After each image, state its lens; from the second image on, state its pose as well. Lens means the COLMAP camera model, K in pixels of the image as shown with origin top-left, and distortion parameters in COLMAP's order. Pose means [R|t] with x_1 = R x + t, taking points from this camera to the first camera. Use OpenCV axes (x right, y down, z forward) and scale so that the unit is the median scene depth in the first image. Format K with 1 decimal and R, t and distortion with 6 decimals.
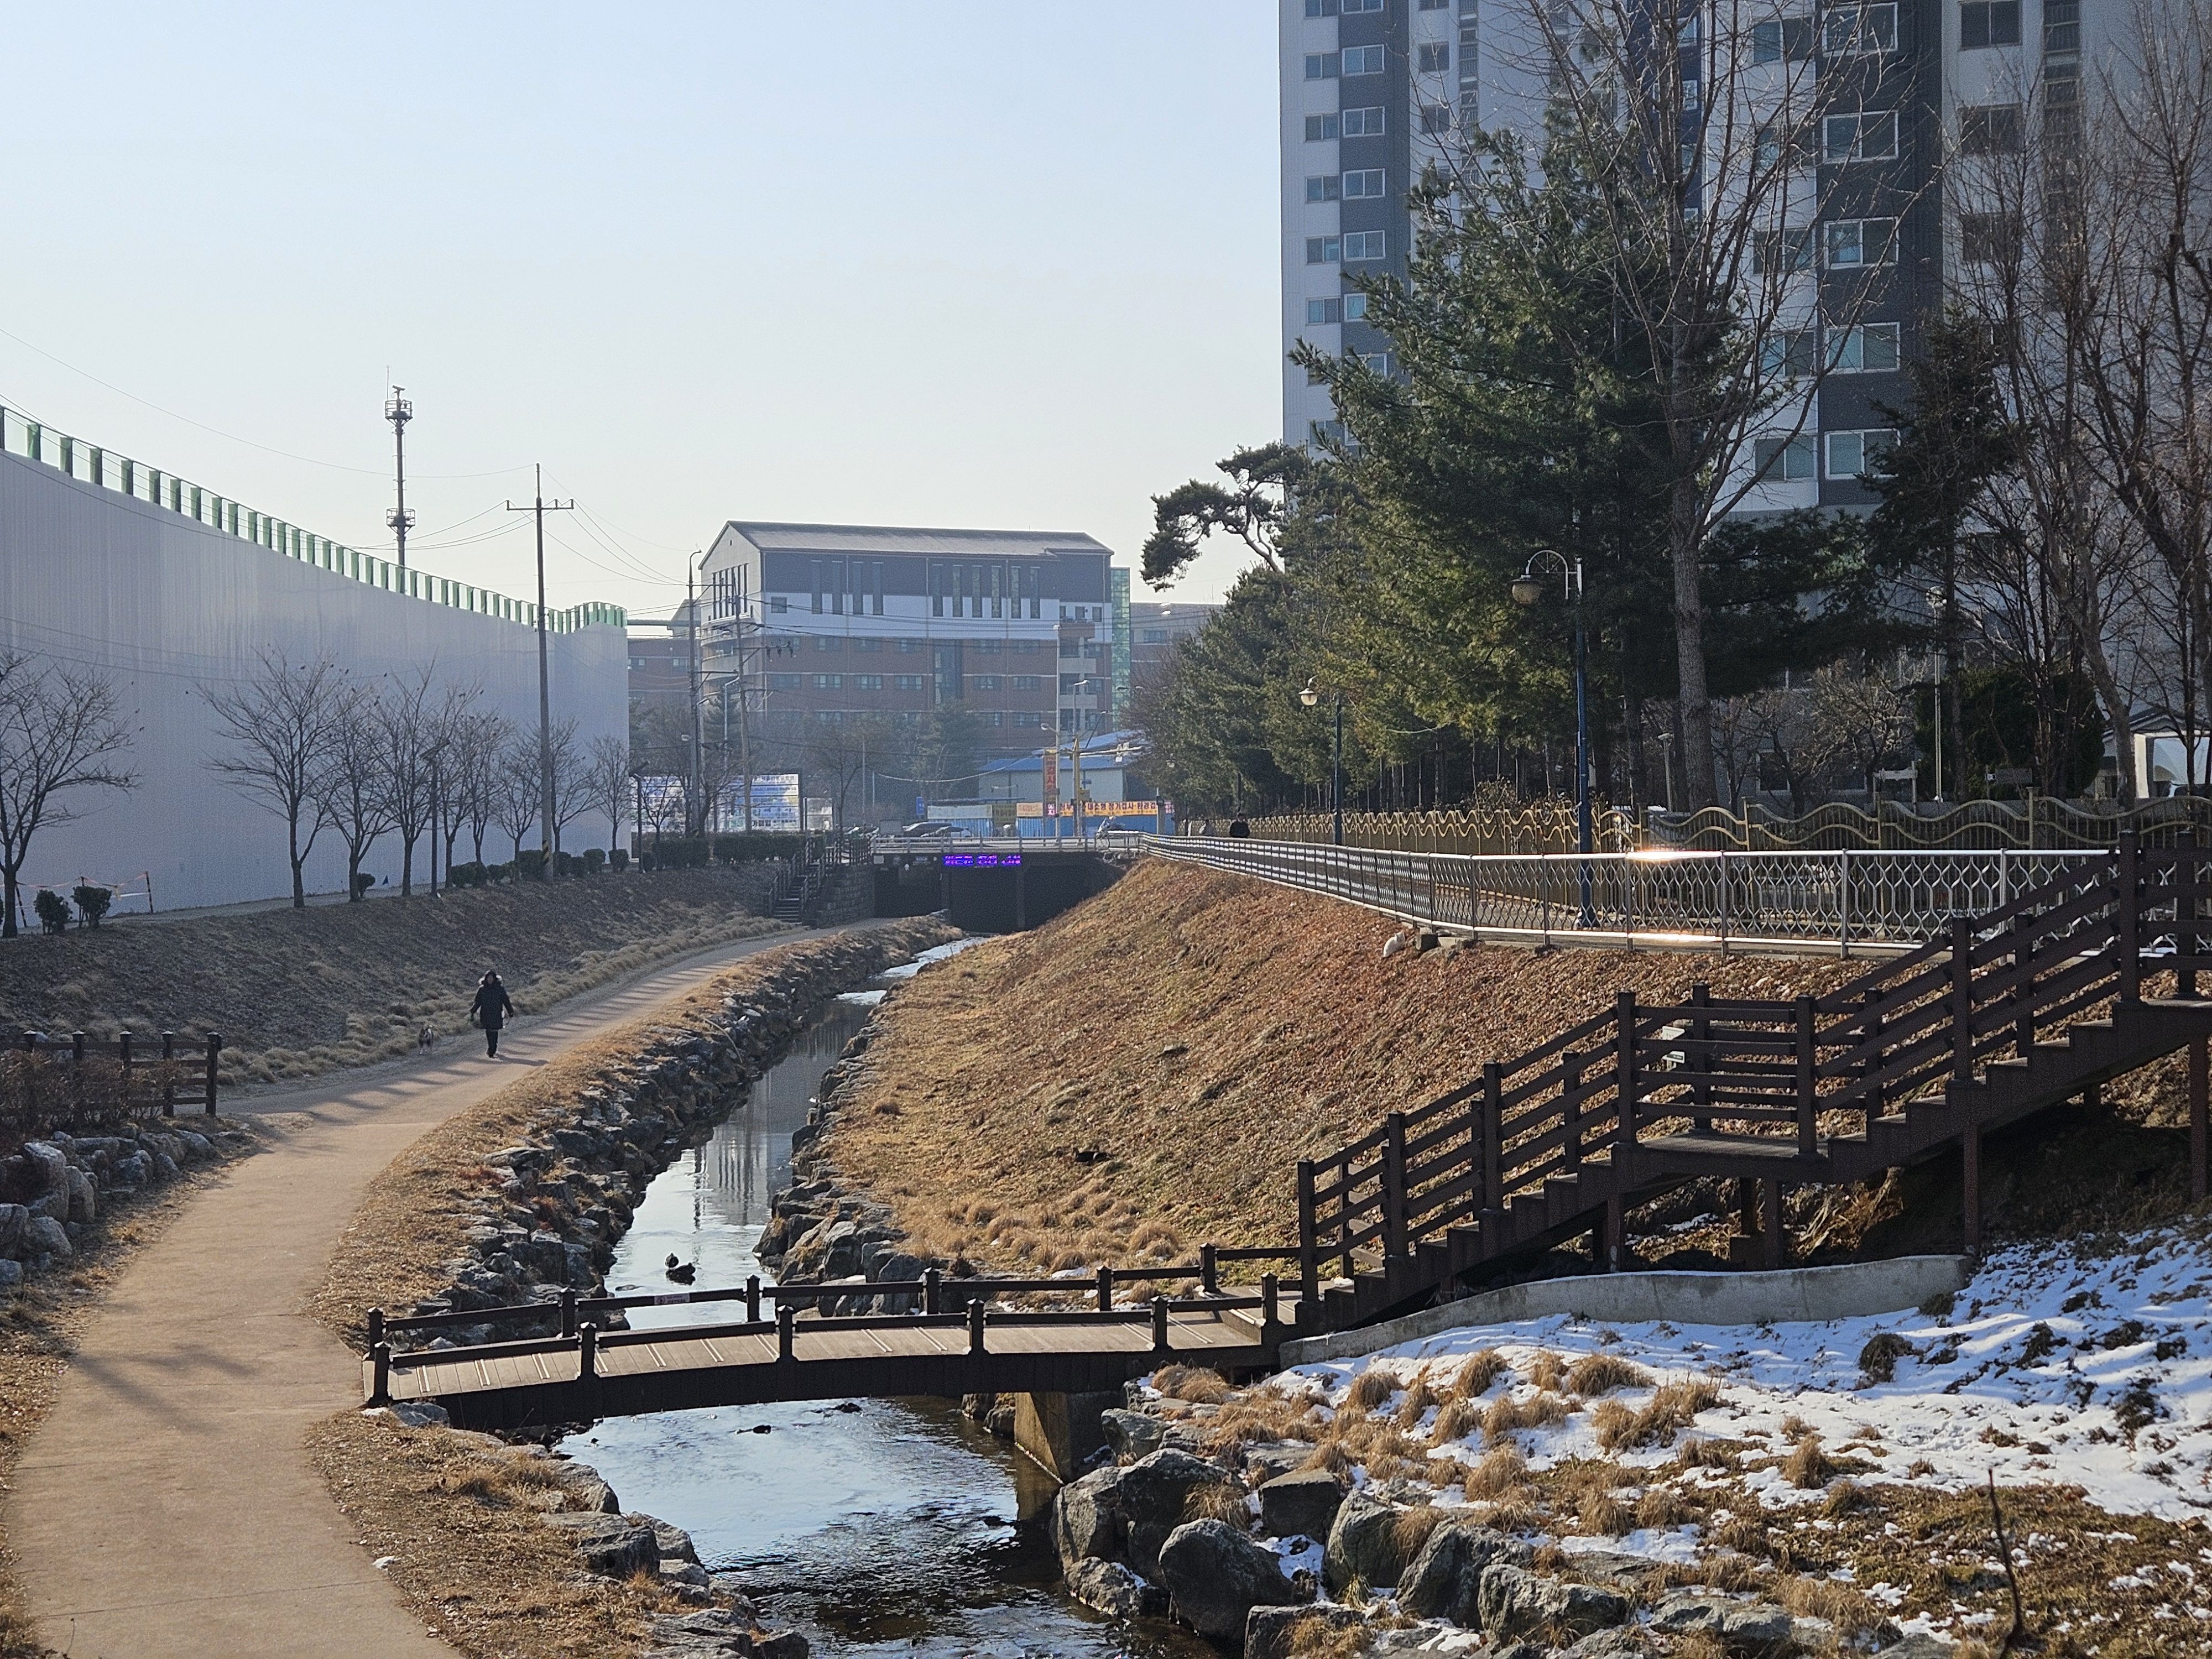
lens RADIAL K [[2671.5, 0, 1111.7], [0, 2671.5, 829.0], [0, 0, 1]] dist [-0.012341, 0.000000]
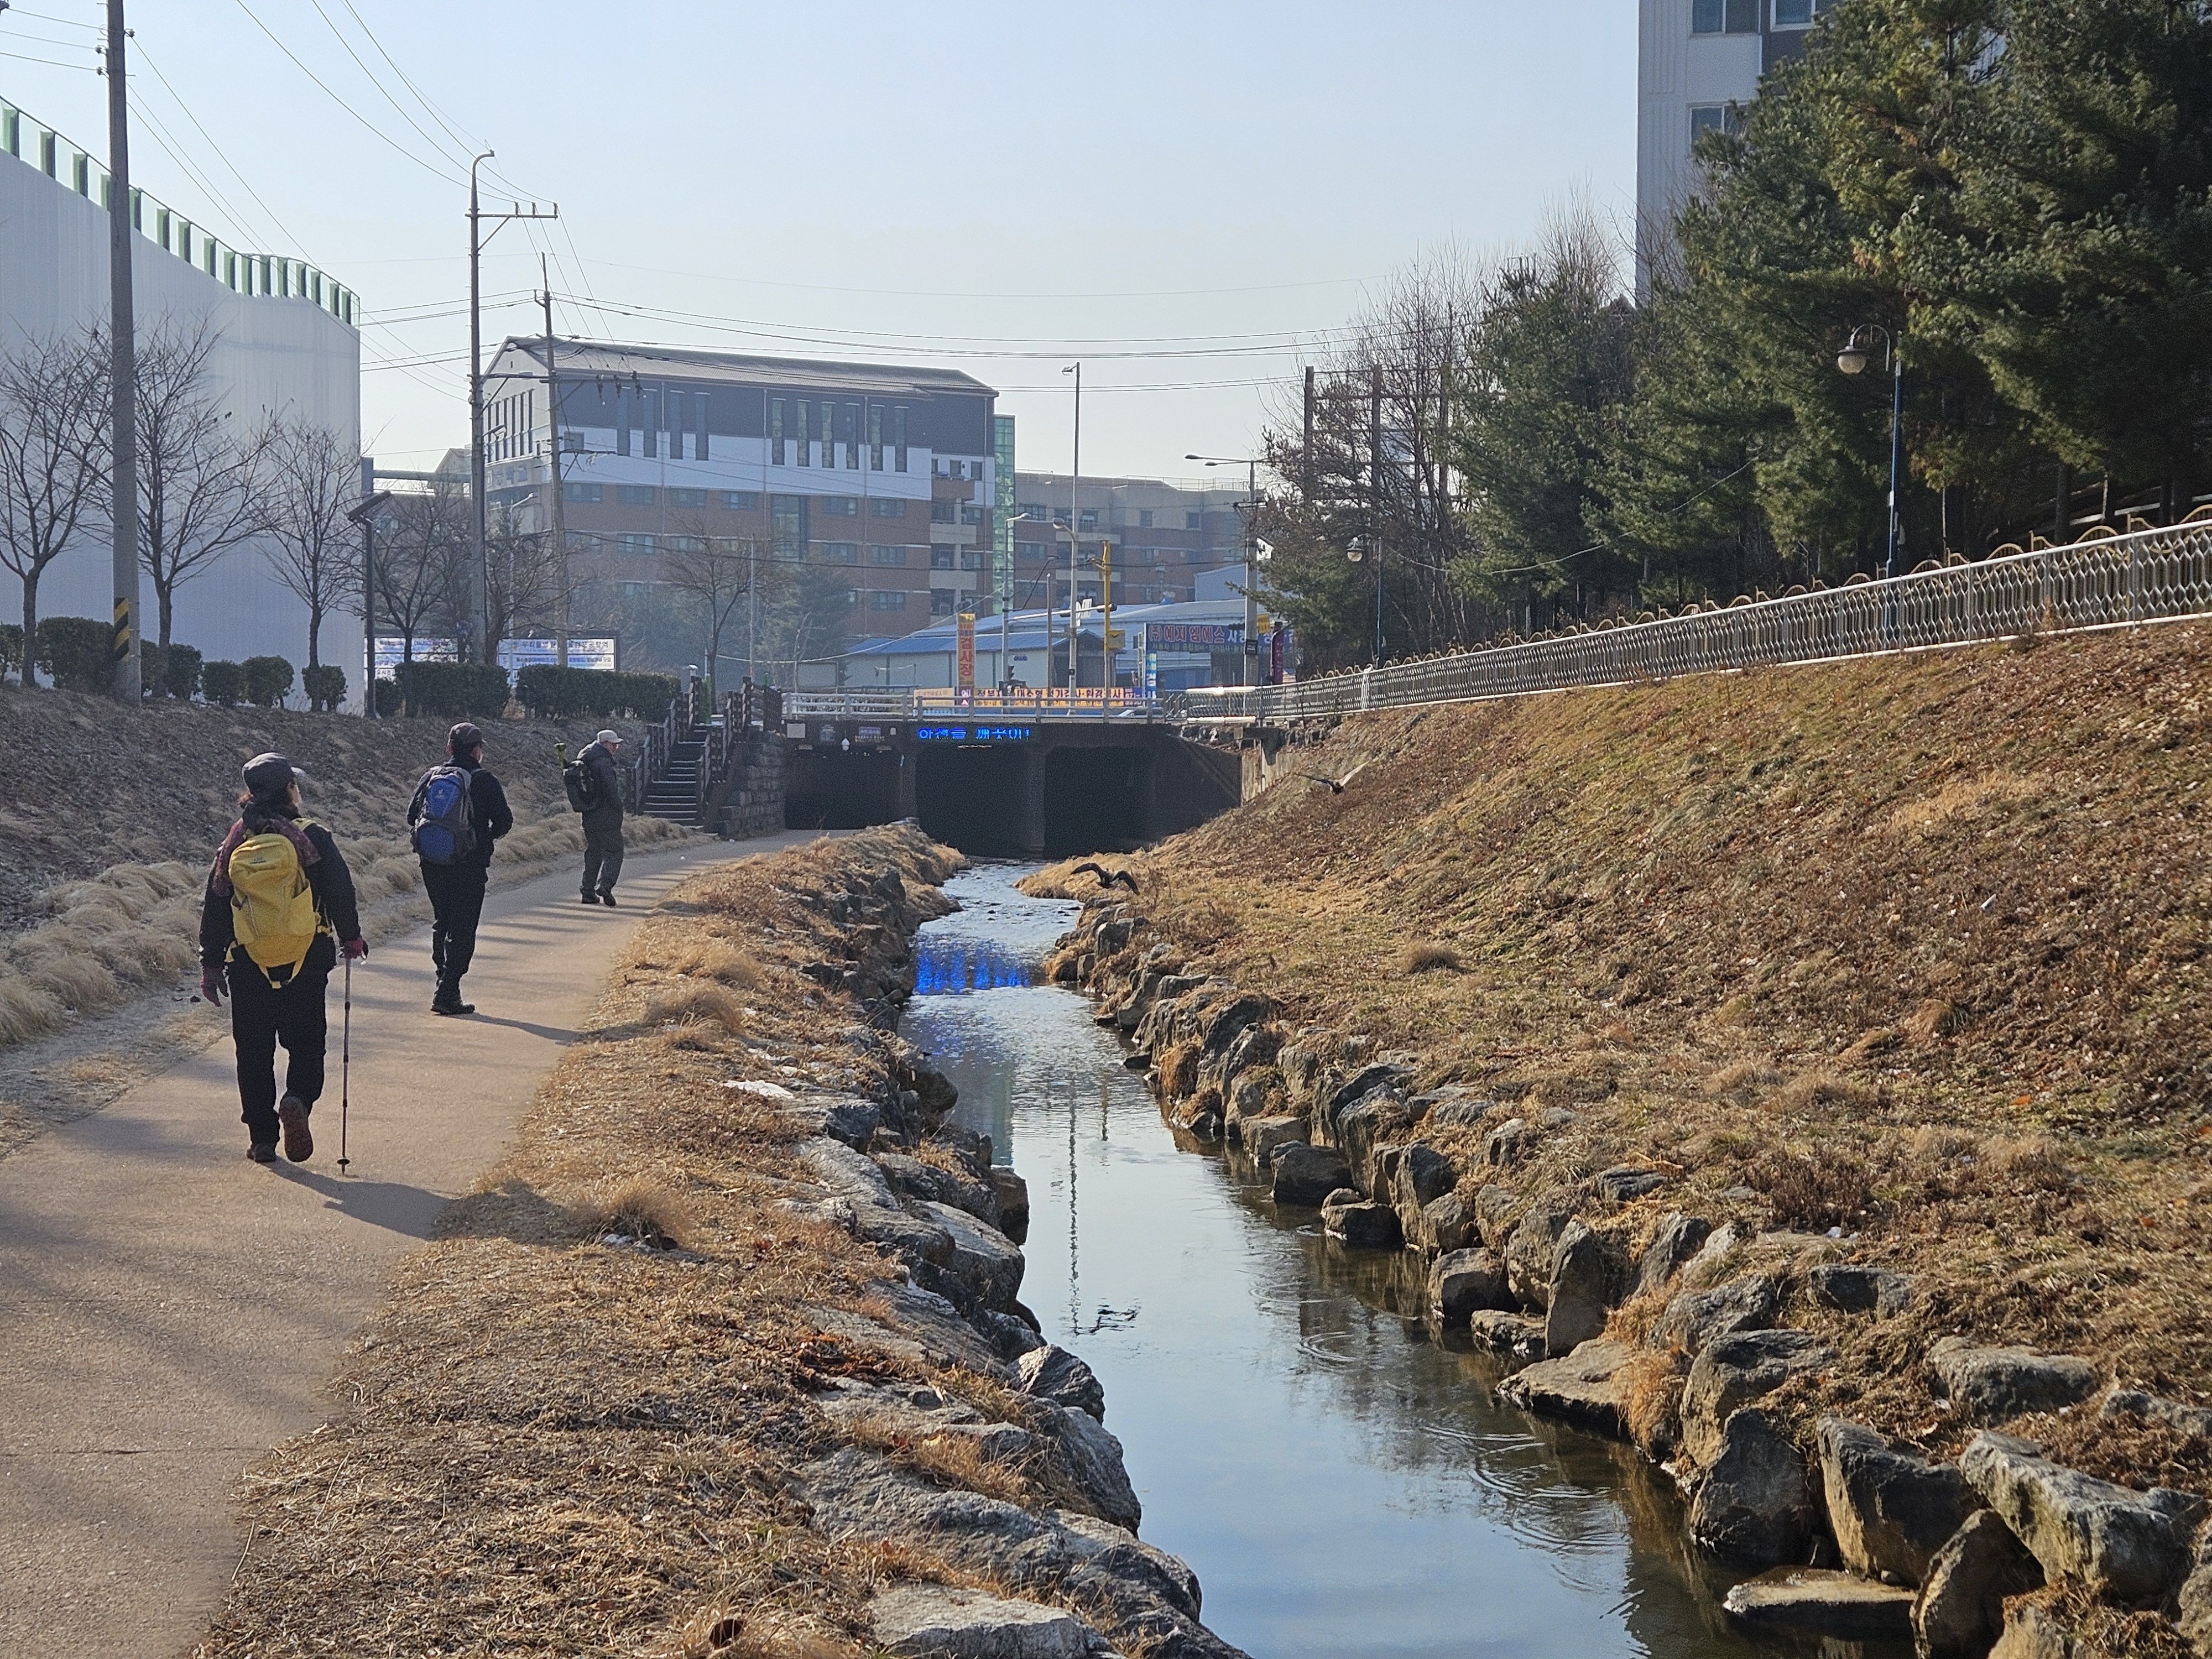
lens RADIAL K [[2671.5, 0, 1099.4], [0, 2671.5, 836.5], [0, 0, 1]] dist [-0.012341, 0.000000]
pose [[0.996376, 0.016068, 0.083522, -0.034958], [-0.018029, 0.999578, 0.022772, 0.010120], [-0.083121, -0.024196, 0.996246, 0.208535]]
